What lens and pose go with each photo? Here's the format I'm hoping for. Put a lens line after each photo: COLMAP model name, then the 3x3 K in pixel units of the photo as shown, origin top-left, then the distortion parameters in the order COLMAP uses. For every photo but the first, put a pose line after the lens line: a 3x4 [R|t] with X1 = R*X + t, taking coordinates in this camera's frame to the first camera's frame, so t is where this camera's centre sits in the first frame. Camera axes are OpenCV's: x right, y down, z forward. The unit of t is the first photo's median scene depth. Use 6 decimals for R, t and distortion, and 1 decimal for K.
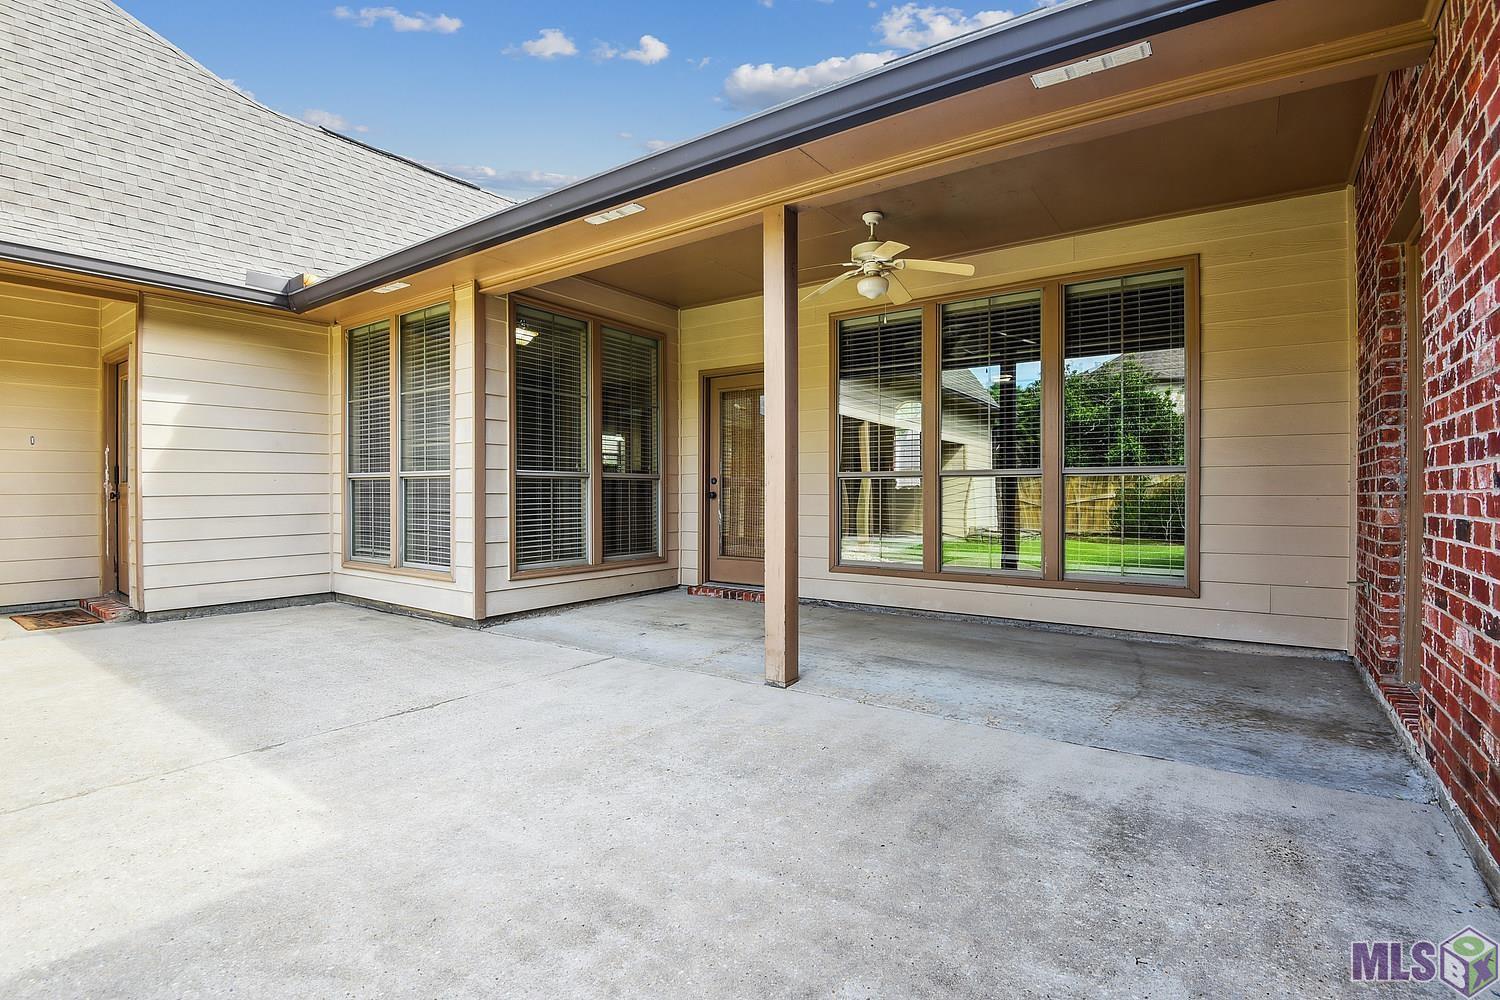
lens RADIAL K [[697.1, 0, 750.0], [0, 697.1, 500.0], [0, 0, 1]] dist [0.028689, -0.016797]
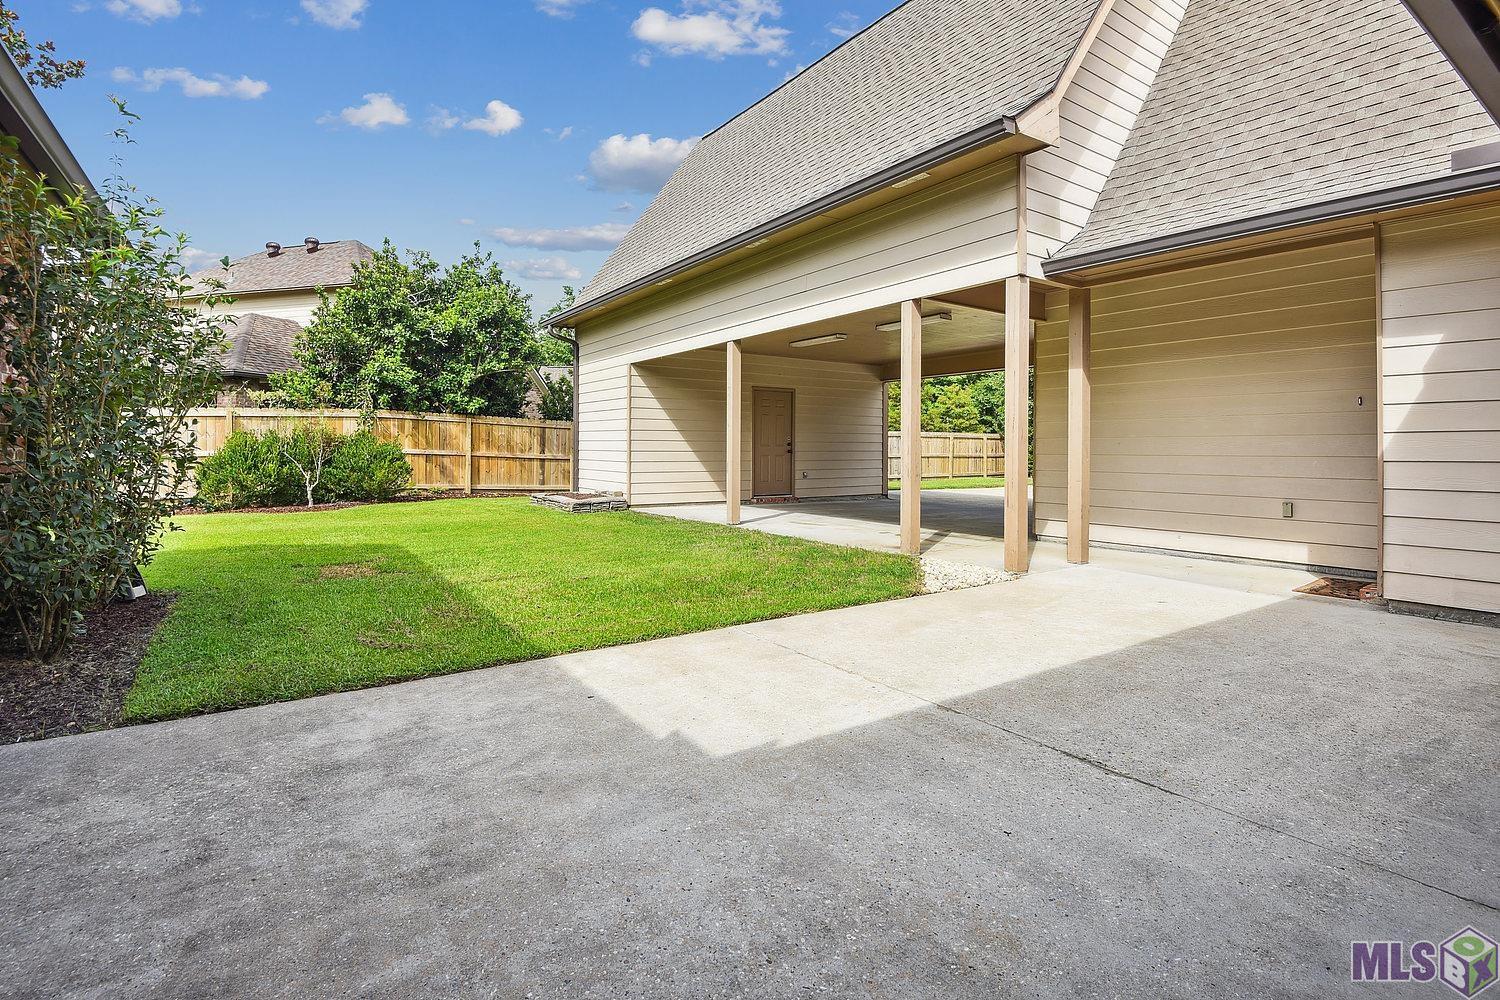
lens RADIAL K [[732.7, 0, 747.9], [0, 732.7, 453.7], [0, 0, 1]] dist [-0.031442, -0.000469]
pose [[-0.348021, 0.006152, -0.937467, 0.452028], [-0.015797, 0.999798, 0.012425, -0.027556], [0.937354, 0.019134, -0.347853, 1.247272]]
